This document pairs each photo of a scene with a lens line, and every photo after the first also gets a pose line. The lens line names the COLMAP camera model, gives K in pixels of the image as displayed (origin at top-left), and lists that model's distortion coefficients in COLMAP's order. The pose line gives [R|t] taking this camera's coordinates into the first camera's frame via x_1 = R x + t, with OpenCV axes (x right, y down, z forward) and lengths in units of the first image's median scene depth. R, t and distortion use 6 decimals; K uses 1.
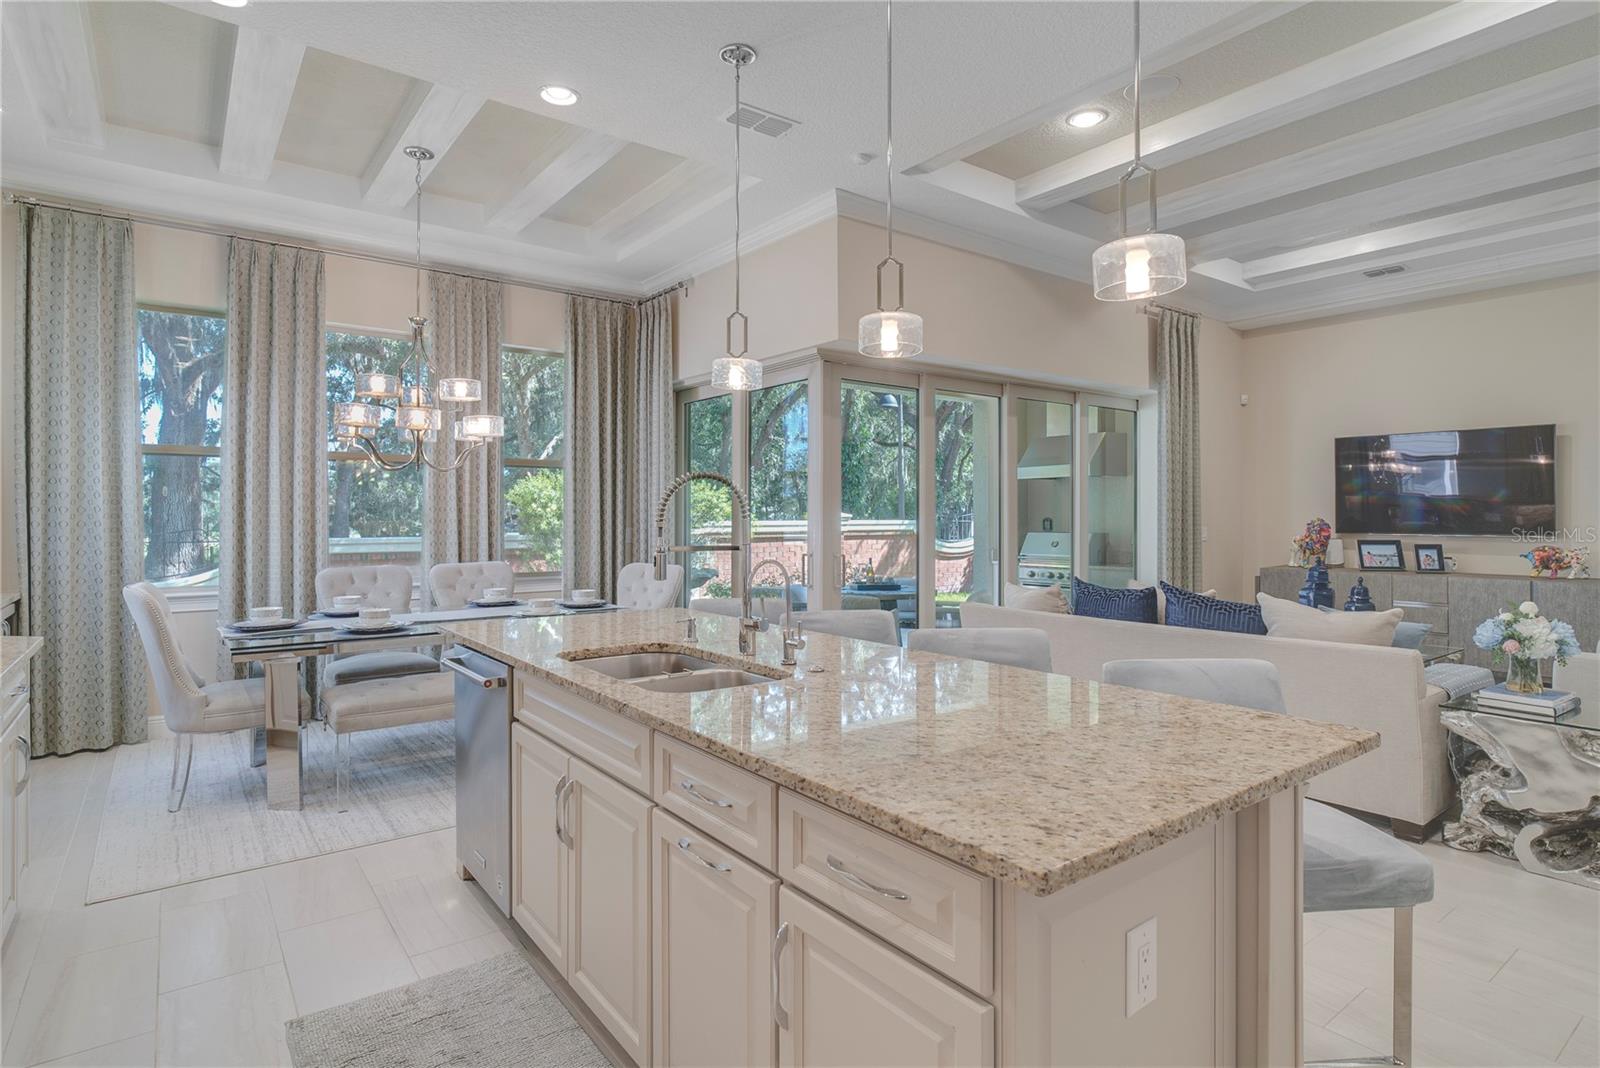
lens RADIAL K [[819.4, 0, 794.0], [0, 819.4, 517.6], [0, 0, 1]] dist [-0.004706, 0.001354]
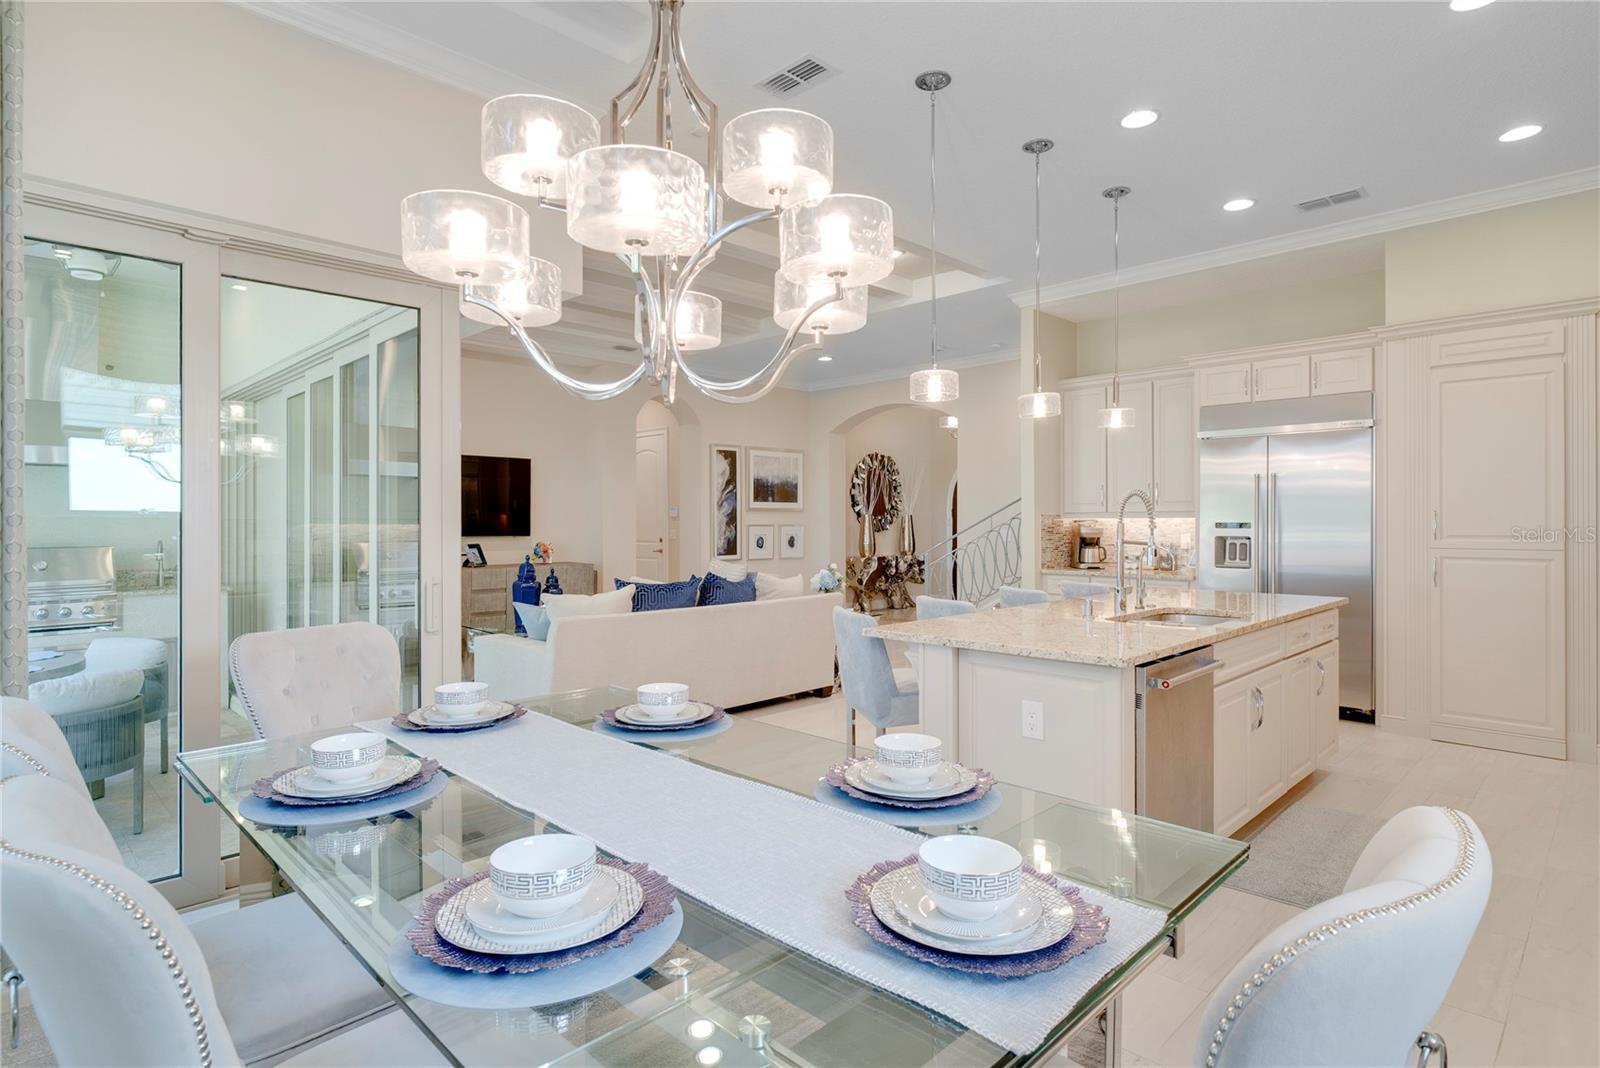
lens RADIAL K [[818.8, 0, 810.0], [0, 818.8, 520.6], [0, 0, 1]] dist [0.003858, -0.002504]
pose [[-0.131937, 0.001155, 0.991257, -0.602539], [0.003051, 0.999995, -0.000759, -0.001403], [-0.991253, 0.002925, -0.131939, 0.717107]]
